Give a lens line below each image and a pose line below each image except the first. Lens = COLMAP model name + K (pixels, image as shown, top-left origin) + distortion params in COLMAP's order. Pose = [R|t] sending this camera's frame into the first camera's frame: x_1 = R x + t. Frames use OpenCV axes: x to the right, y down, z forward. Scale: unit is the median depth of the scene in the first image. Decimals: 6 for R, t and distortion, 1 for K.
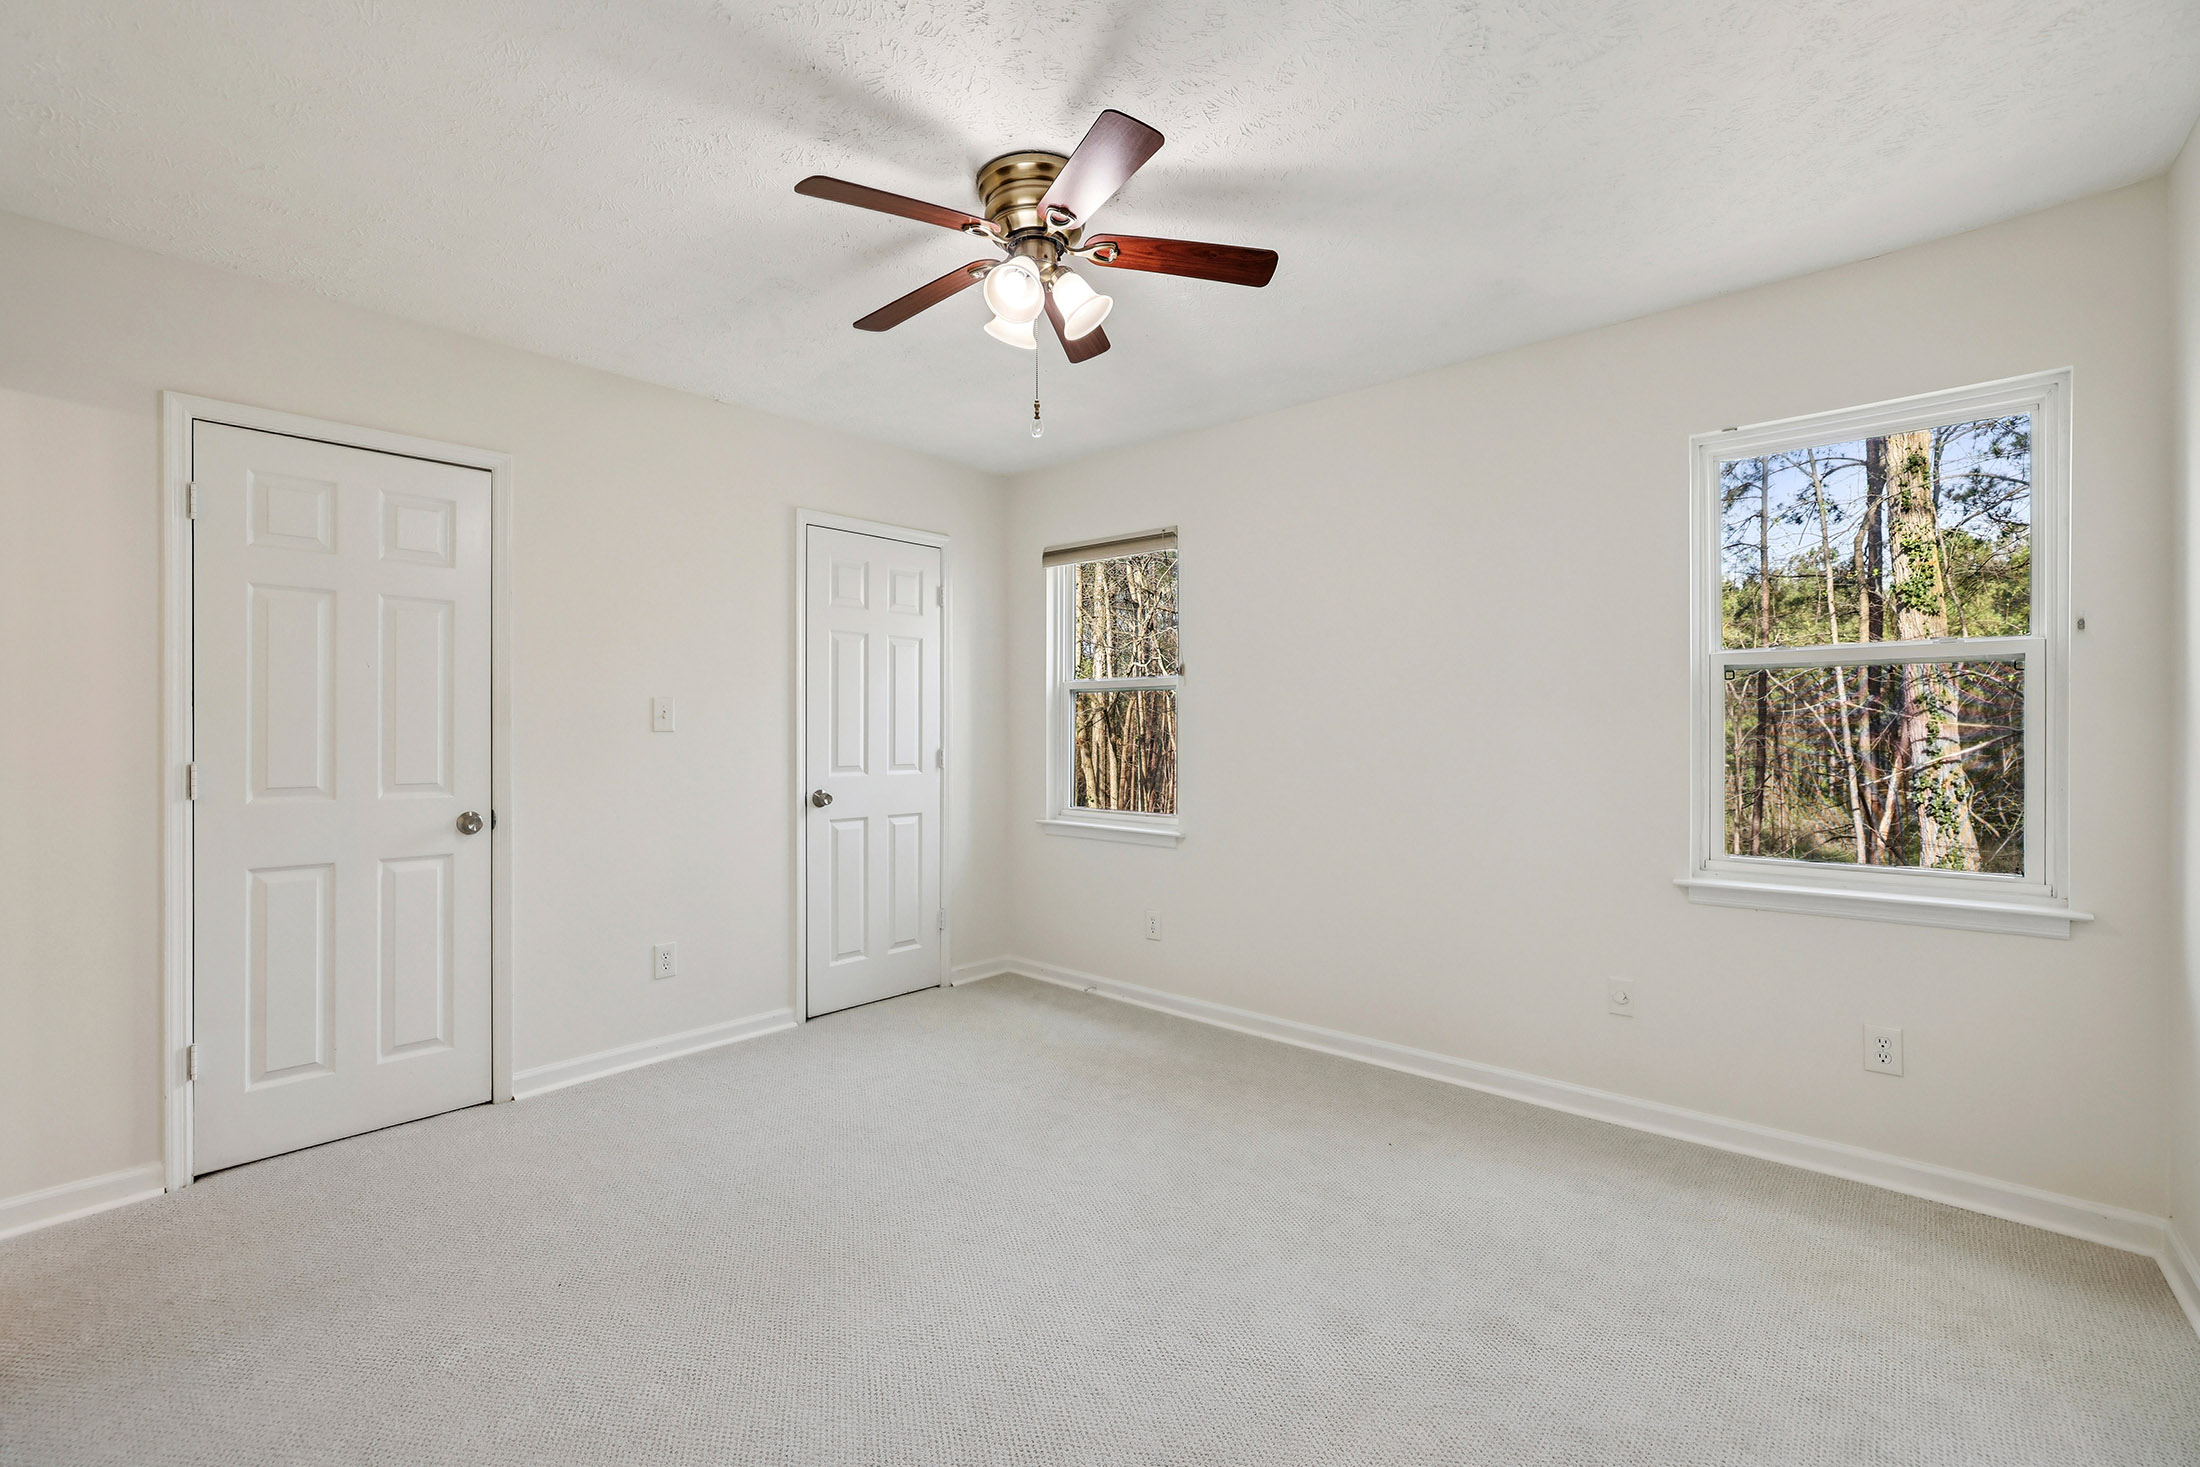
lens RADIAL K [[965.9, 0, 1100.0], [0, 965.9, 733.5], [0, 0, 1]] dist [-0.001387, 0.000462]
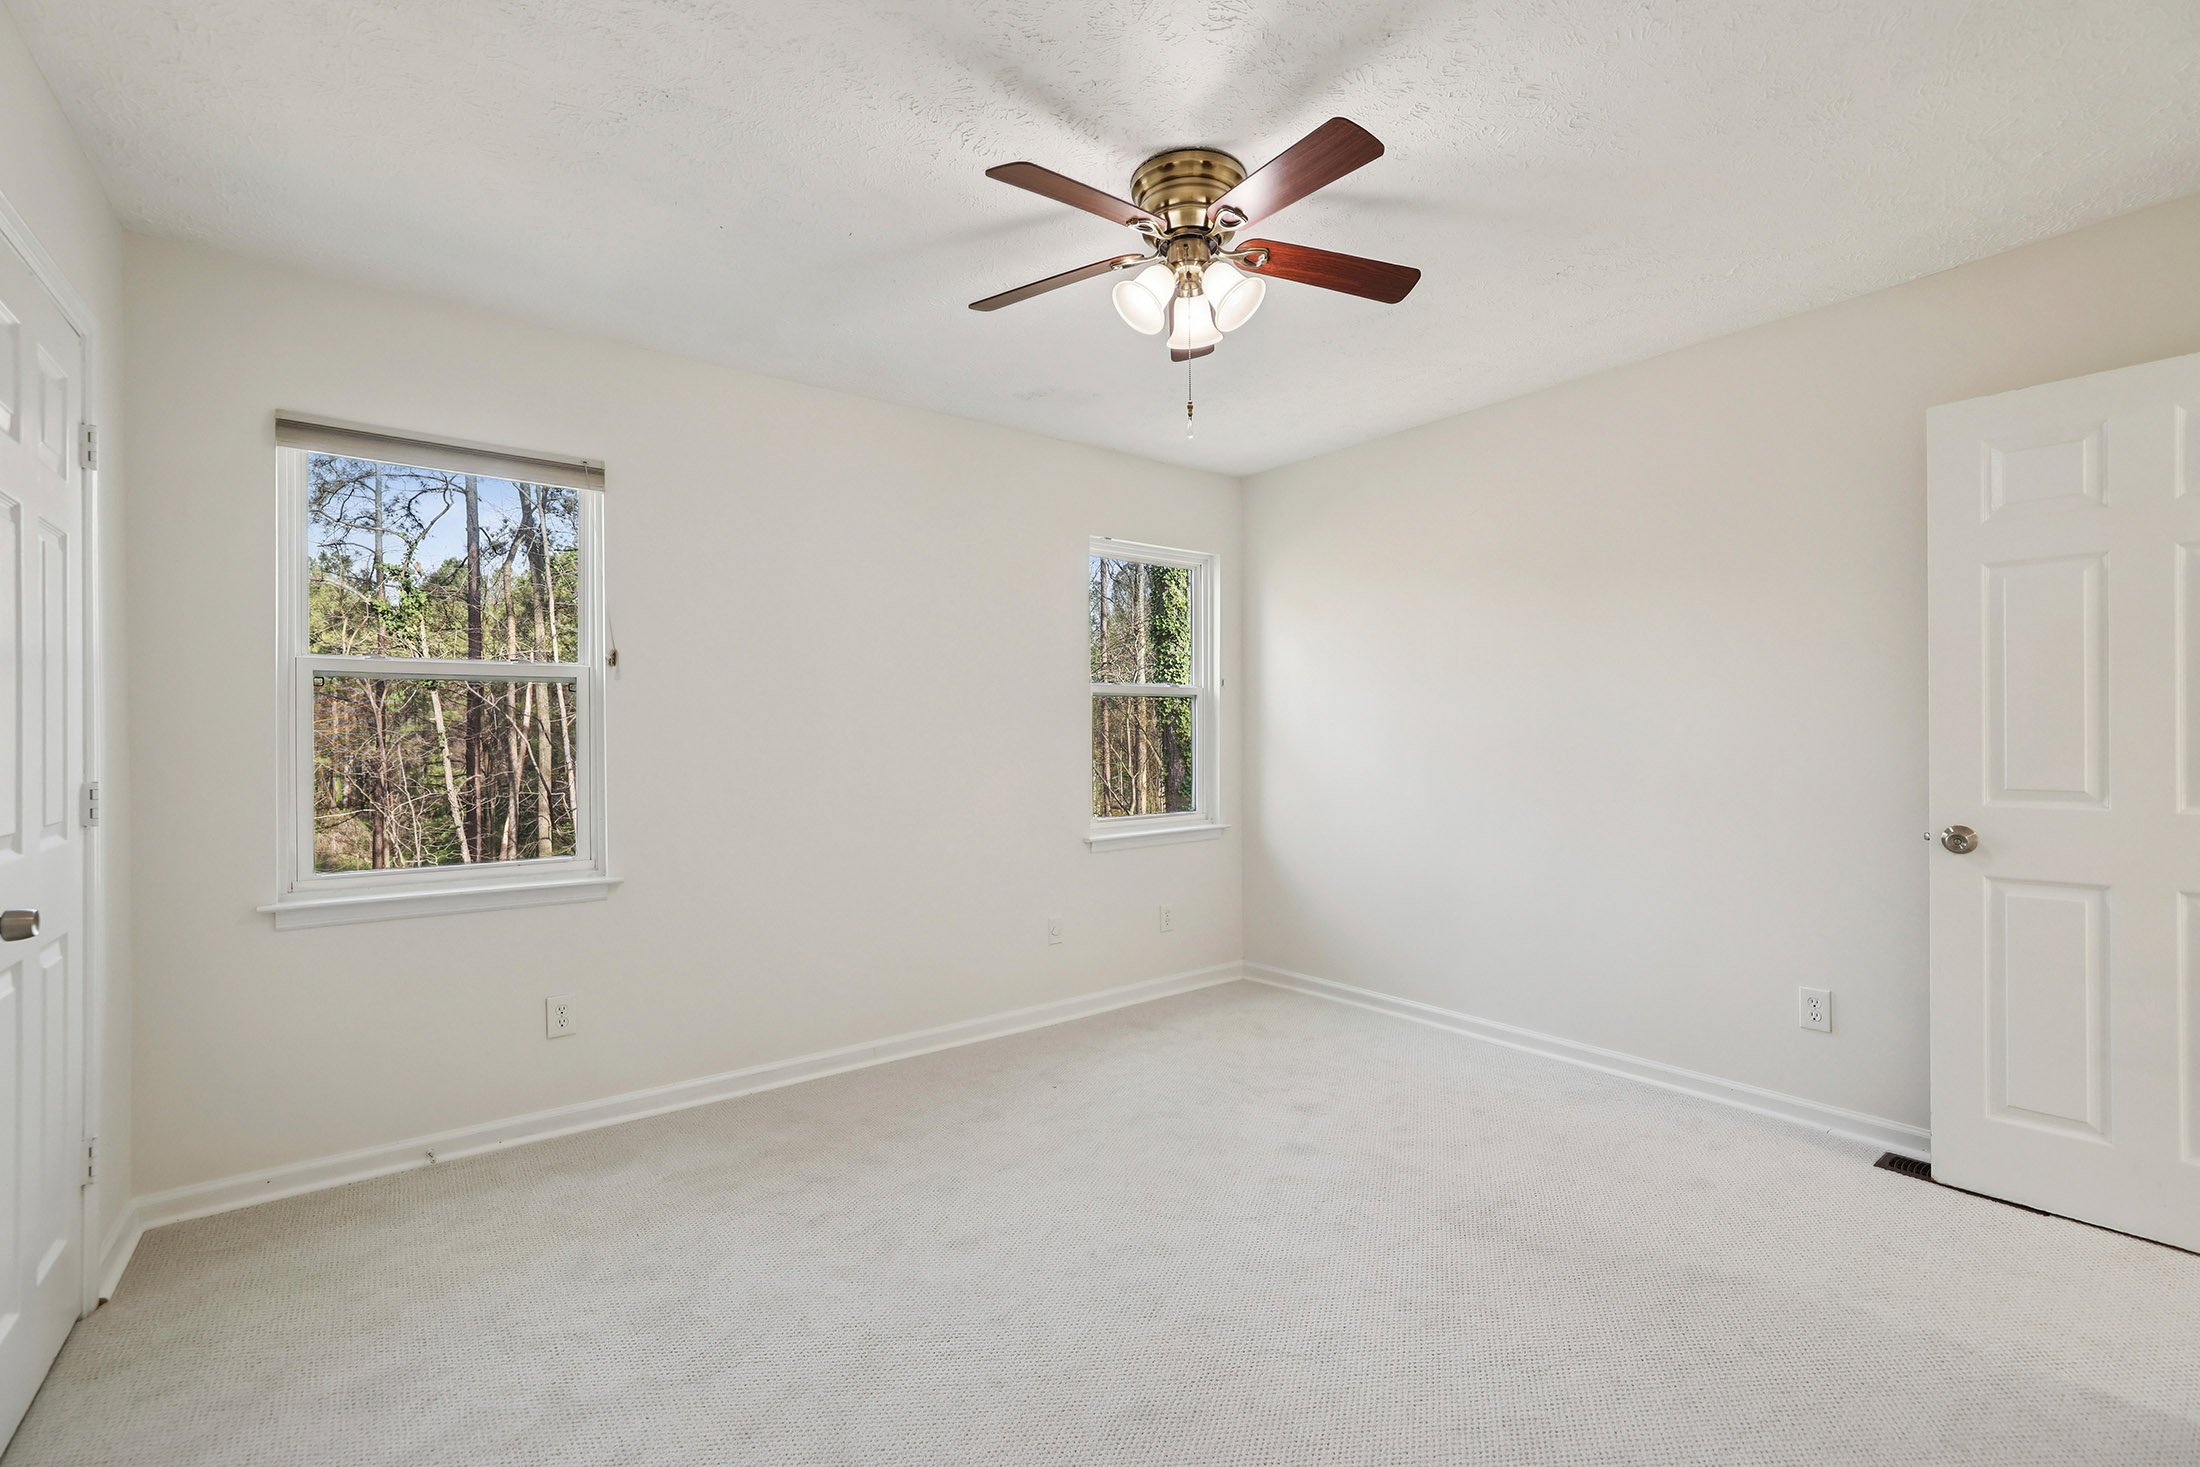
lens RADIAL K [[951.6, 0, 1100.0], [0, 951.6, 733.5], [0, 0, 1]] dist [-0.011396, -0.000055]
pose [[0.179278, 0.000904, 0.983798, -1.189691], [0.009116, 0.999955, -0.002580, -0.004179], [-0.983756, 0.009431, 0.179261, 1.053726]]
